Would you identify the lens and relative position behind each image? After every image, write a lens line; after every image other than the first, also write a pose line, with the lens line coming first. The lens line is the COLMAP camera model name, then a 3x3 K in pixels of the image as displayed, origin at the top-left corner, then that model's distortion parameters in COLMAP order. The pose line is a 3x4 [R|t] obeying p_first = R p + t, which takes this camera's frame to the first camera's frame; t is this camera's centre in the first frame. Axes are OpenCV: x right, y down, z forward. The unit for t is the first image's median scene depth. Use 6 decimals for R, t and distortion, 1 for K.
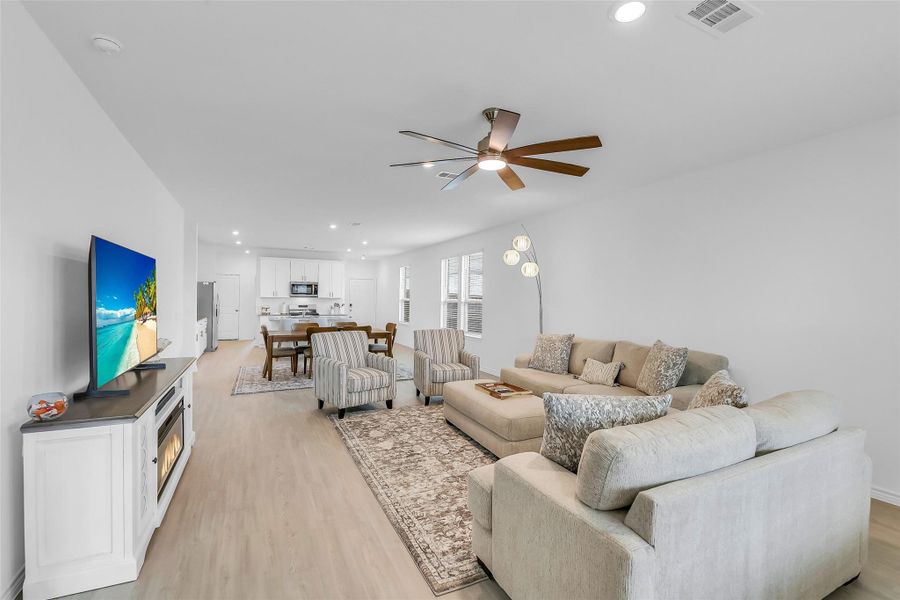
lens RADIAL K [[390.4, 0, 453.4], [0, 390.4, 297.5], [0, 0, 1]] dist [-0.013305, -0.002502]
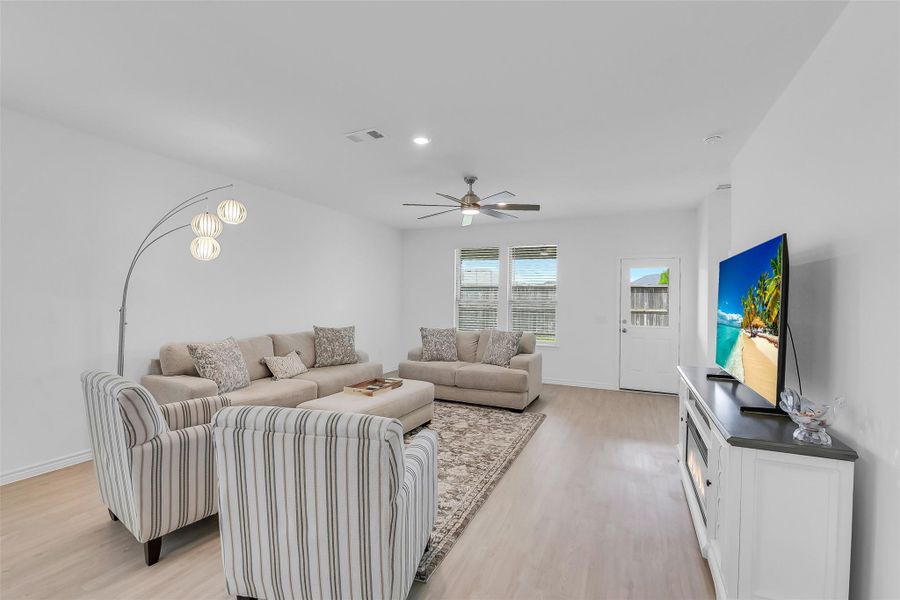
lens RADIAL K [[390.4, 0, 453.5], [0, 390.4, 304.3], [0, 0, 1]] dist [-0.013305, -0.002502]
pose [[-0.617917, -0.026235, 0.785805, -0.281576], [-0.020293, 0.999642, 0.017417, 0.000278], [-0.785981, -0.005185, -0.618229, 0.522359]]
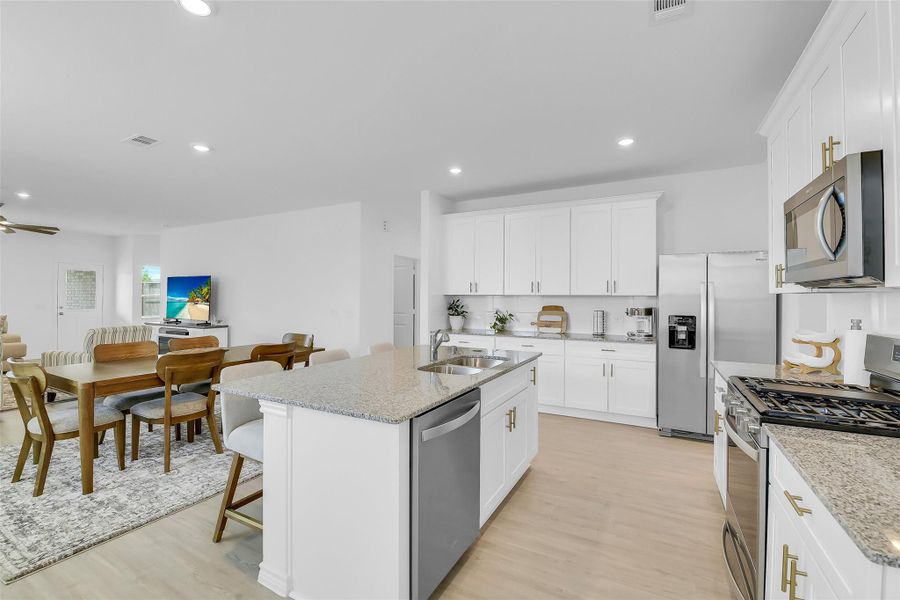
lens RADIAL K [[390.4, 0, 447.1], [0, 390.4, 297.1], [0, 0, 1]] dist [-0.013305, -0.002502]
pose [[-0.823895, -0.017587, -0.566469, -0.198166], [-0.014207, 0.999845, -0.010379, 0.006210], [0.566564, -0.000503, -0.824018, 1.072168]]
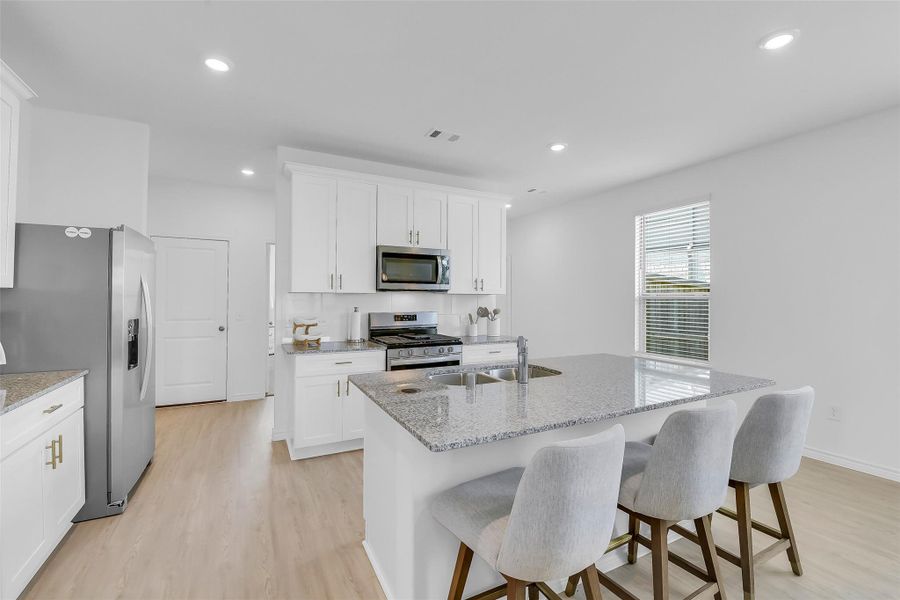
lens RADIAL K [[390.4, 0, 449.7], [0, 390.4, 296.9], [0, 0, 1]] dist [-0.013305, -0.002502]
pose [[0.999954, -0.009535, -0.000646, -0.358524], [0.009535, 0.999954, -0.000887, 0.004511], [0.000654, 0.000880, 0.999999, 0.668204]]
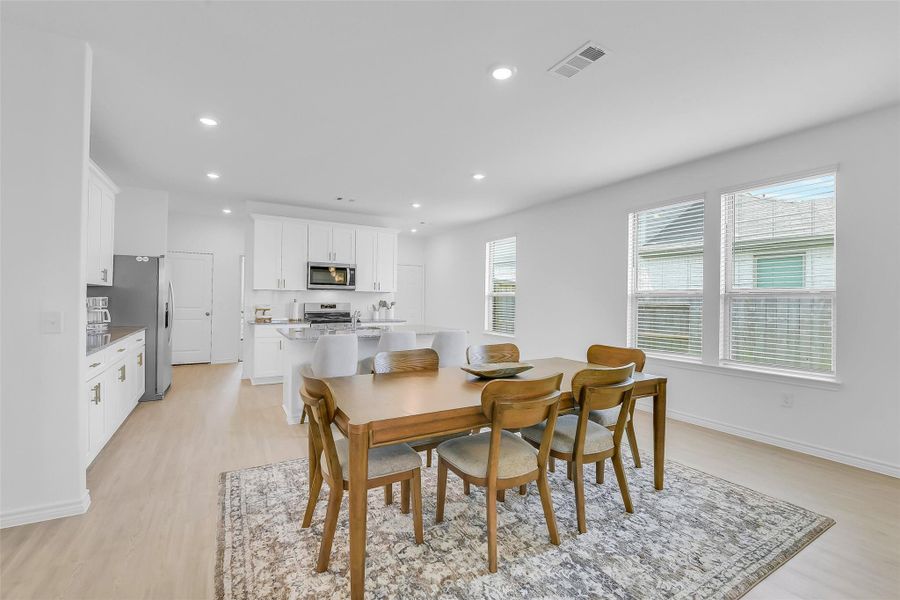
lens RADIAL K [[390.4, 0, 453.8], [0, 390.4, 298.3], [0, 0, 1]] dist [-0.013305, -0.002502]
pose [[0.998338, -0.001416, 0.057610, -0.244680], [0.001191, 0.999992, 0.003942, 0.009304], [-0.057615, -0.003867, 0.998331, 0.436816]]
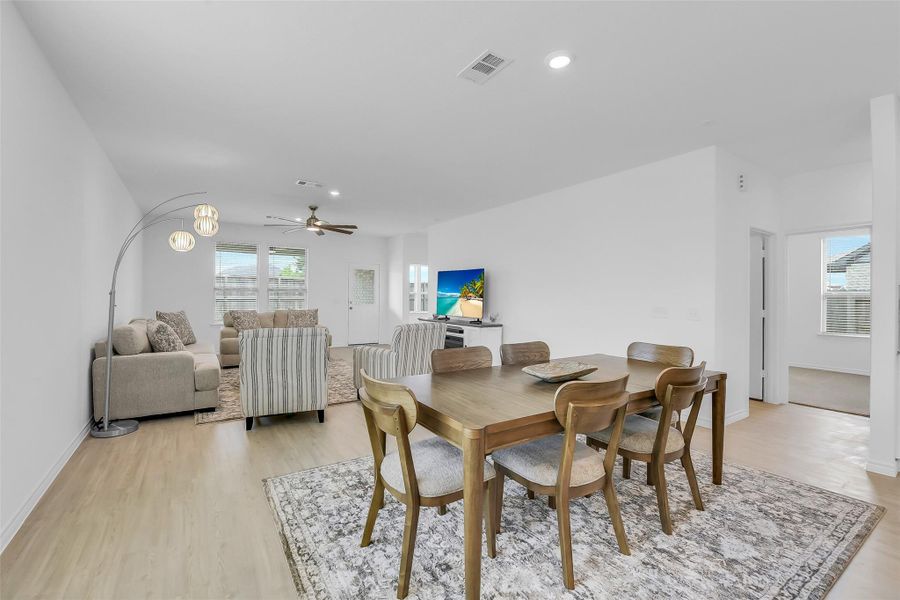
lens RADIAL K [[390.4, 0, 448.1], [0, 390.4, 294.0], [0, 0, 1]] dist [-0.013305, -0.002502]
pose [[-0.994699, -0.020288, -0.100809, -0.125759], [-0.019621, 0.999779, -0.007594, 0.013468], [0.100941, -0.005576, -0.994877, 0.888461]]
